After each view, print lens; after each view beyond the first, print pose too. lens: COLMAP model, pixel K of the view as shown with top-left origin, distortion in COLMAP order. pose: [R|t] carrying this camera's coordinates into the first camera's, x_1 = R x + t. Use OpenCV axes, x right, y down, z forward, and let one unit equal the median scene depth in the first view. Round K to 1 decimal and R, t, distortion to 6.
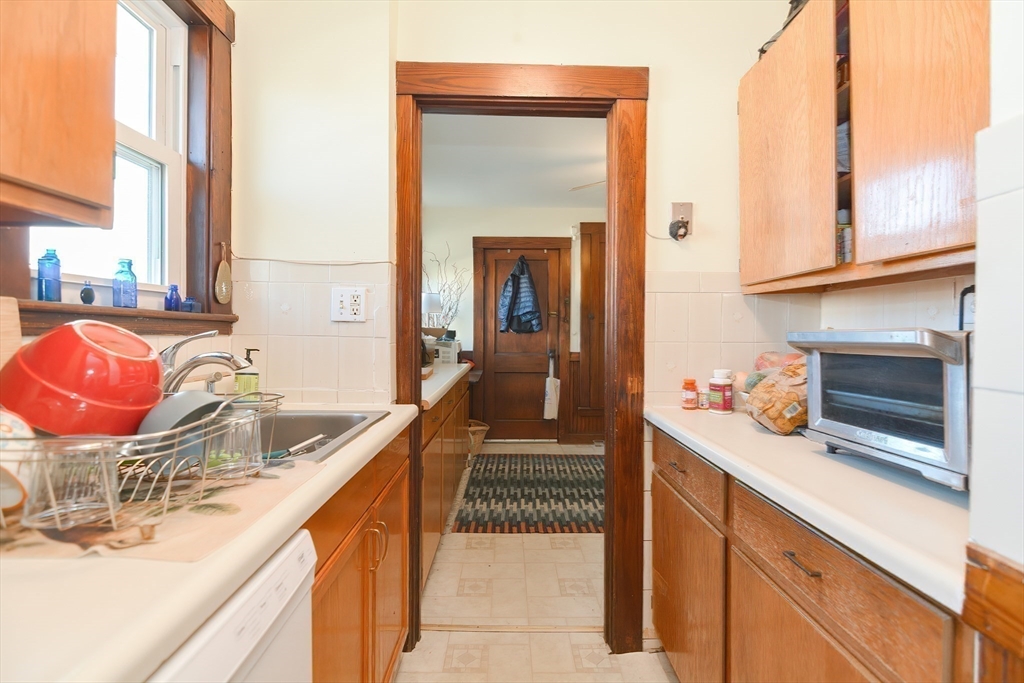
lens RADIAL K [[508.8, 0, 512.2], [0, 508.8, 337.4], [0, 0, 1]] dist [0.015699, -0.000080]
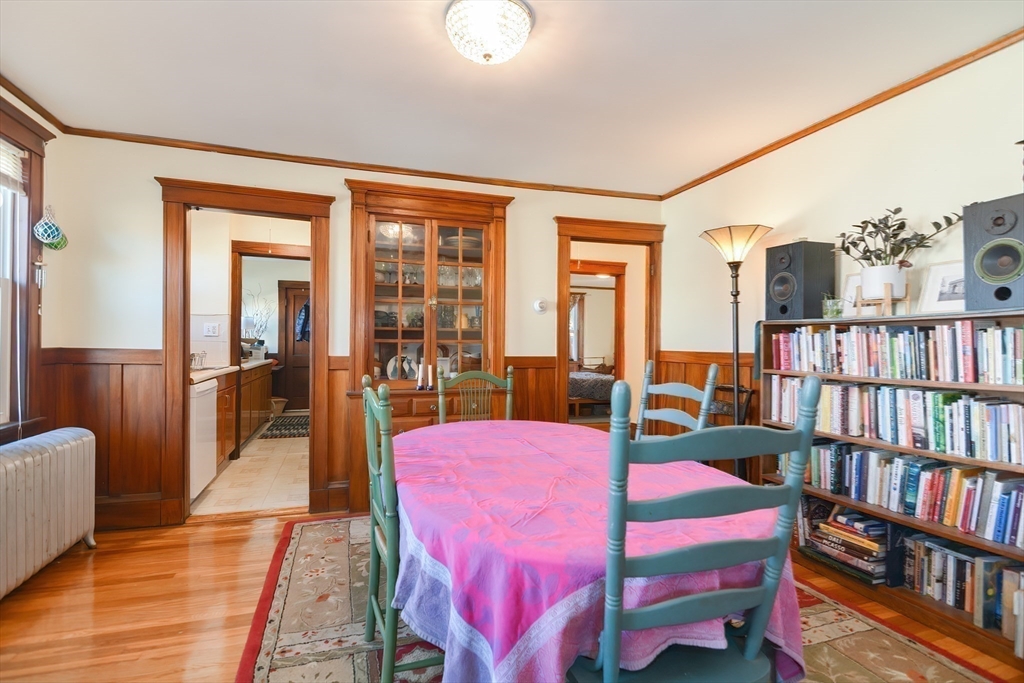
lens RADIAL K [[508.8, 0, 517.6], [0, 508.8, 333.0], [0, 0, 1]] dist [0.015699, -0.000080]
pose [[0.948544, -0.001841, 0.316639, 0.149564], [0.010996, 0.999571, -0.027129, 0.018495], [-0.316453, 0.029214, 0.948158, -0.860704]]
